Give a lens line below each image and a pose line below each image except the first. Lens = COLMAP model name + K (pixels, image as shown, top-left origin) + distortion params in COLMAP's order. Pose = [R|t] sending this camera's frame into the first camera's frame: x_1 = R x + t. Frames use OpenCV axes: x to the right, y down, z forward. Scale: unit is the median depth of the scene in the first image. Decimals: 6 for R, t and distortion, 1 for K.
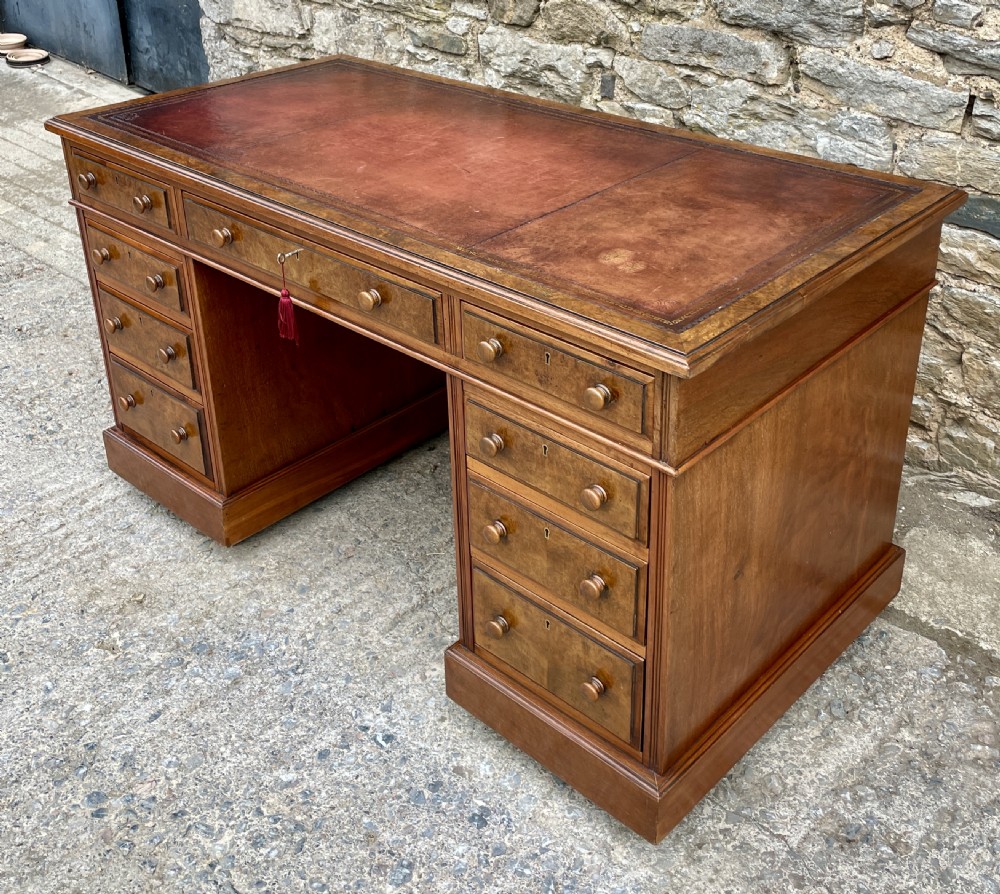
lens RADIAL K [[1170.3, 0, 517.6], [0, 1170.3, 333.8], [0, 0, 1]] dist [0.057918, 0.000000]
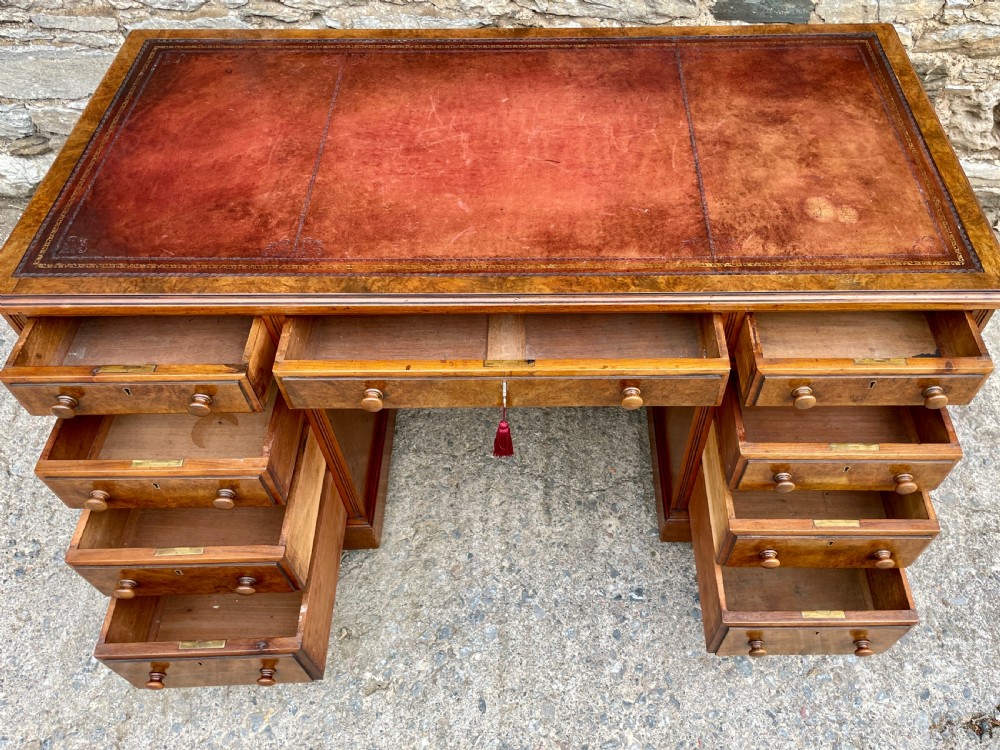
lens RADIAL K [[790.8, 0, 558.4], [0, 790.8, 366.9], [0, 0, 1]] dist [0.060695, -0.049632]
pose [[0.726174, -0.533290, 0.433904, -0.363074], [0.296298, 0.812262, 0.502433, -0.284963], [-0.620386, -0.236289, 0.747856, 0.383751]]
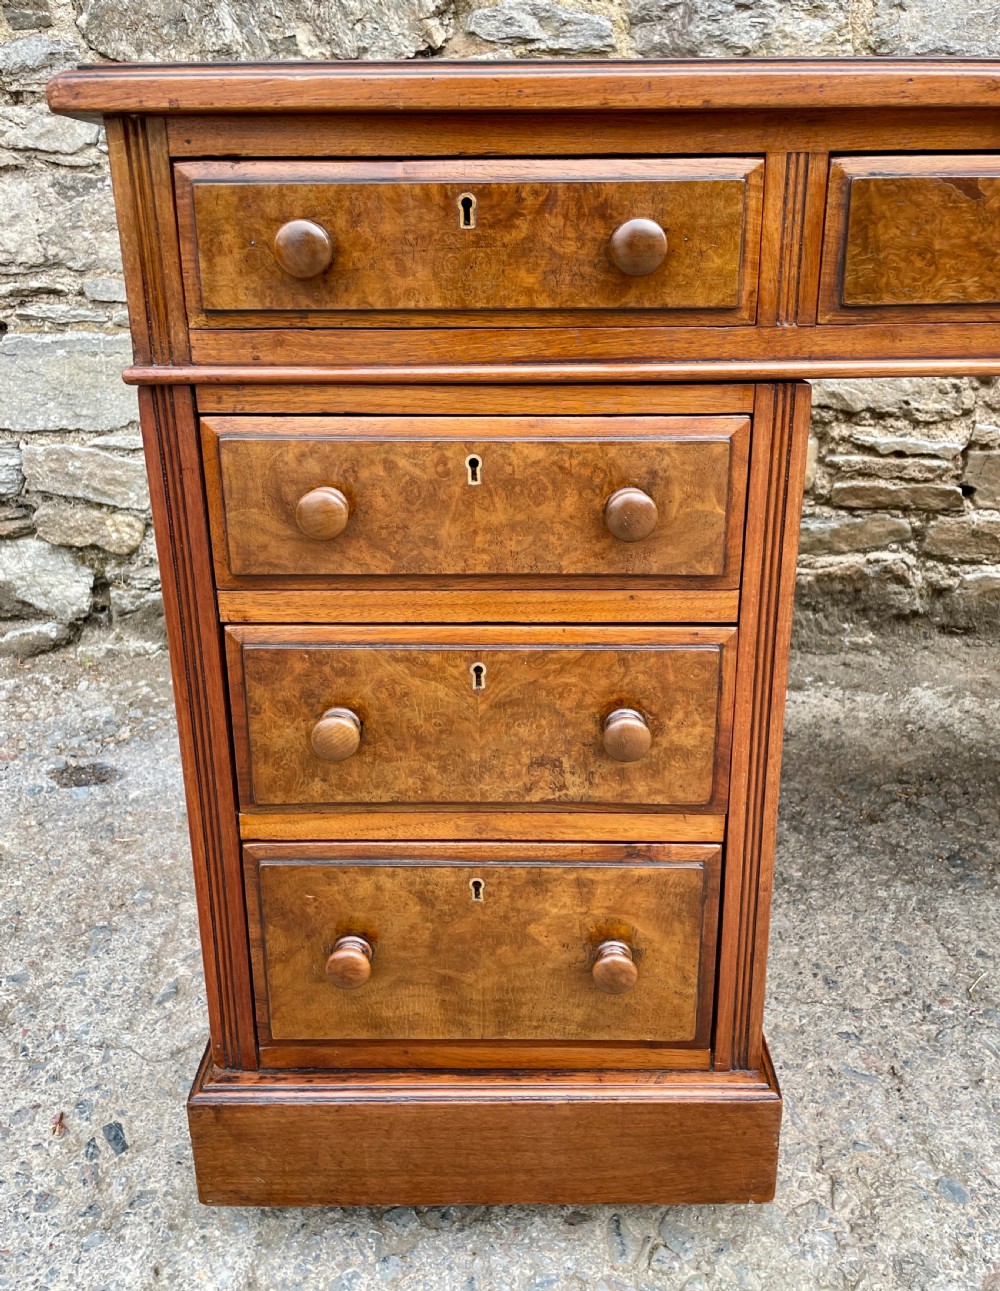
lens RADIAL K [[1076.3, 0, 509.8], [0, 1076.3, 573.6], [0, 0, 1]] dist [0.050542, -0.043345]
pose [[0.742162, -0.211260, 0.636054, -0.498448], [0.300603, 0.953137, -0.034173, -0.025389], [-0.599027, 0.216561, 0.770888, 0.745871]]
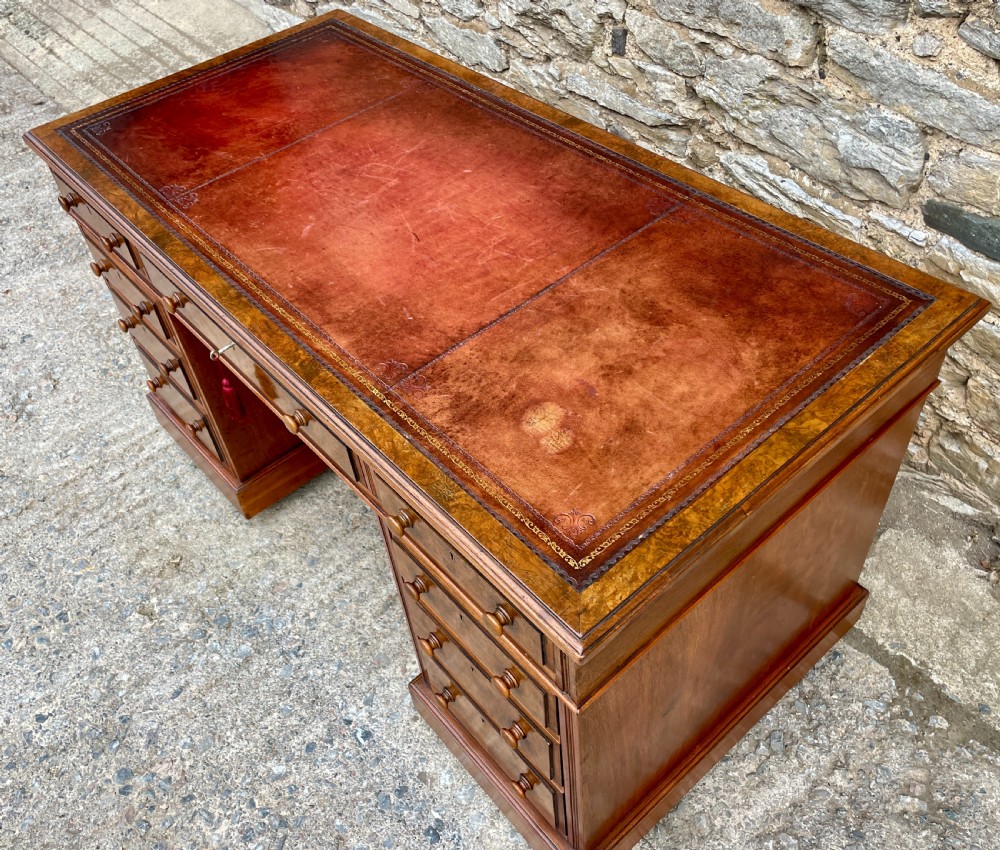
lens RADIAL K [[910.5, 0, 477.6], [0, 910.5, 418.8], [0, 0, 1]] dist [0.037214, 0.000000]
pose [[0.989647, 0.039127, -0.138089, 0.091775], [0.010719, 0.939288, 0.342962, -0.212578], [0.143124, -0.340892, 0.929144, 0.250514]]
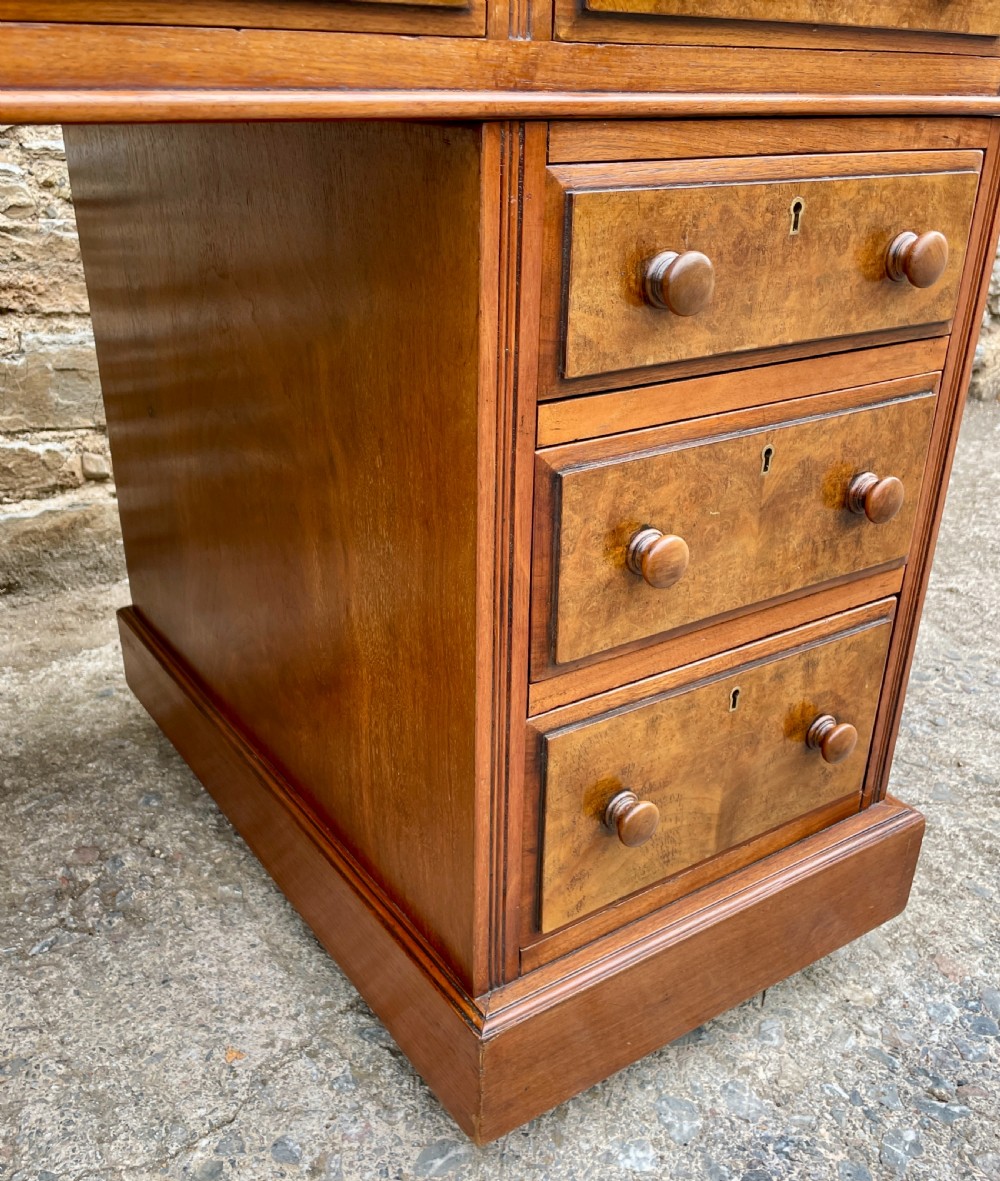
lens RADIAL K [[1075.3, 0, 488.9], [0, 1075.3, 613.3], [0, 0, 1]] dist [0.037214, 0.000000]
pose [[0.225422, -0.397465, 0.889498, -0.264155], [0.431147, 0.859428, 0.274764, 0.047642], [-0.873669, 0.321567, 0.365100, 0.688389]]
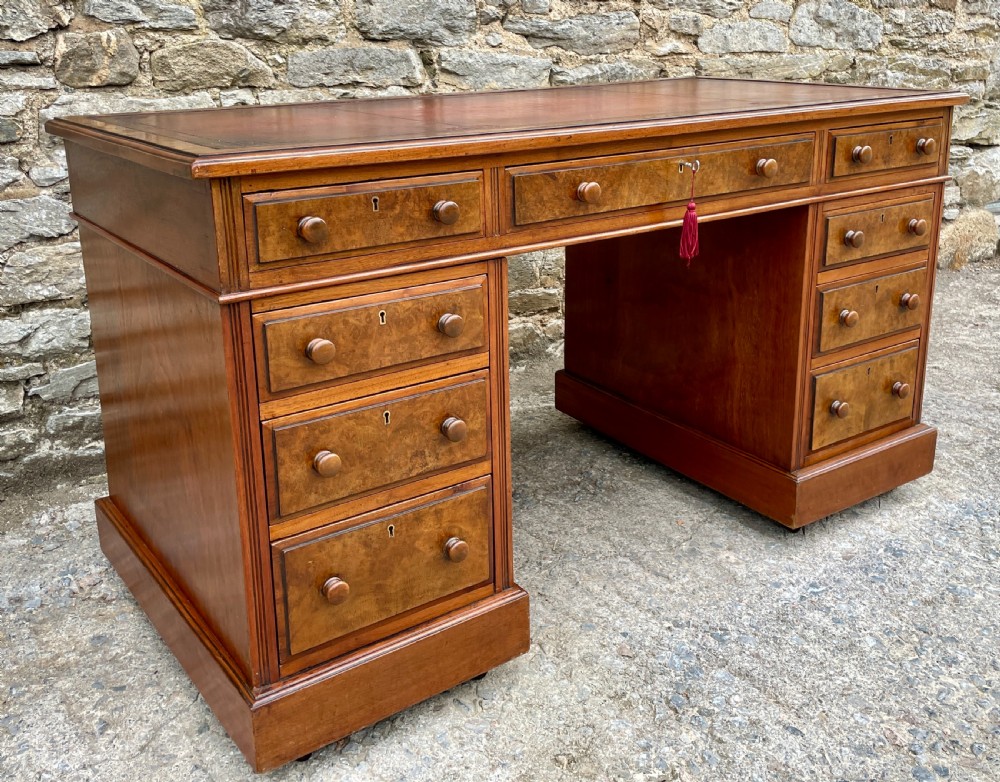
lens RADIAL K [[1011.5, 0, 532.2], [0, 1011.5, 294.2], [0, 0, 1]] dist [0.048477, 0.000000]
pose [[0.195345, -0.242047, 0.950396, -0.835866], [0.448907, 0.883658, 0.132782, -0.113413], [-0.871965, 0.400701, 0.281275, 0.728141]]
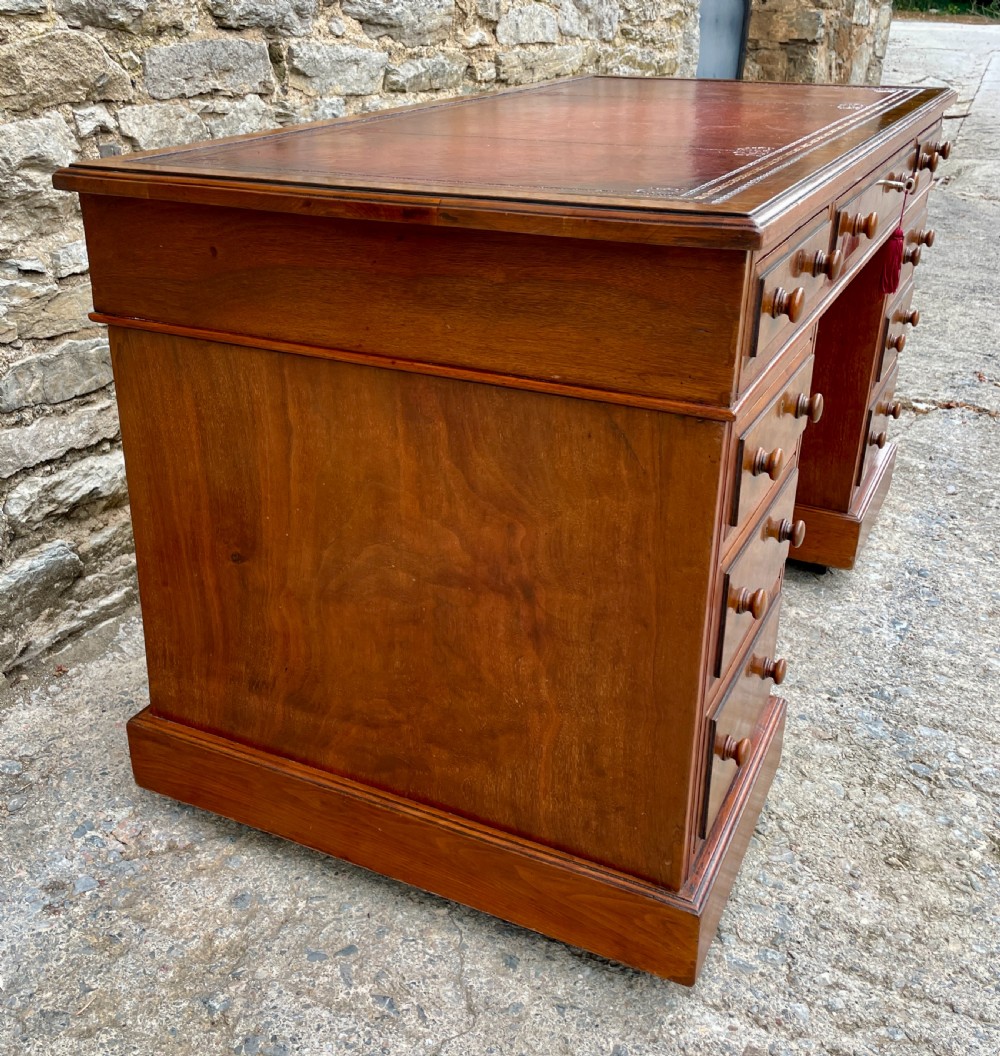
lens RADIAL K [[1129.3, 0, 441.4], [0, 1129.3, 497.2], [0, 0, 1]] dist [0.028657, 0.000000]
pose [[-0.258658, -0.376116, 0.889737, -0.732419], [0.437905, 0.775343, 0.455063, -0.323714], [-0.861008, 0.507326, -0.035846, 1.130280]]
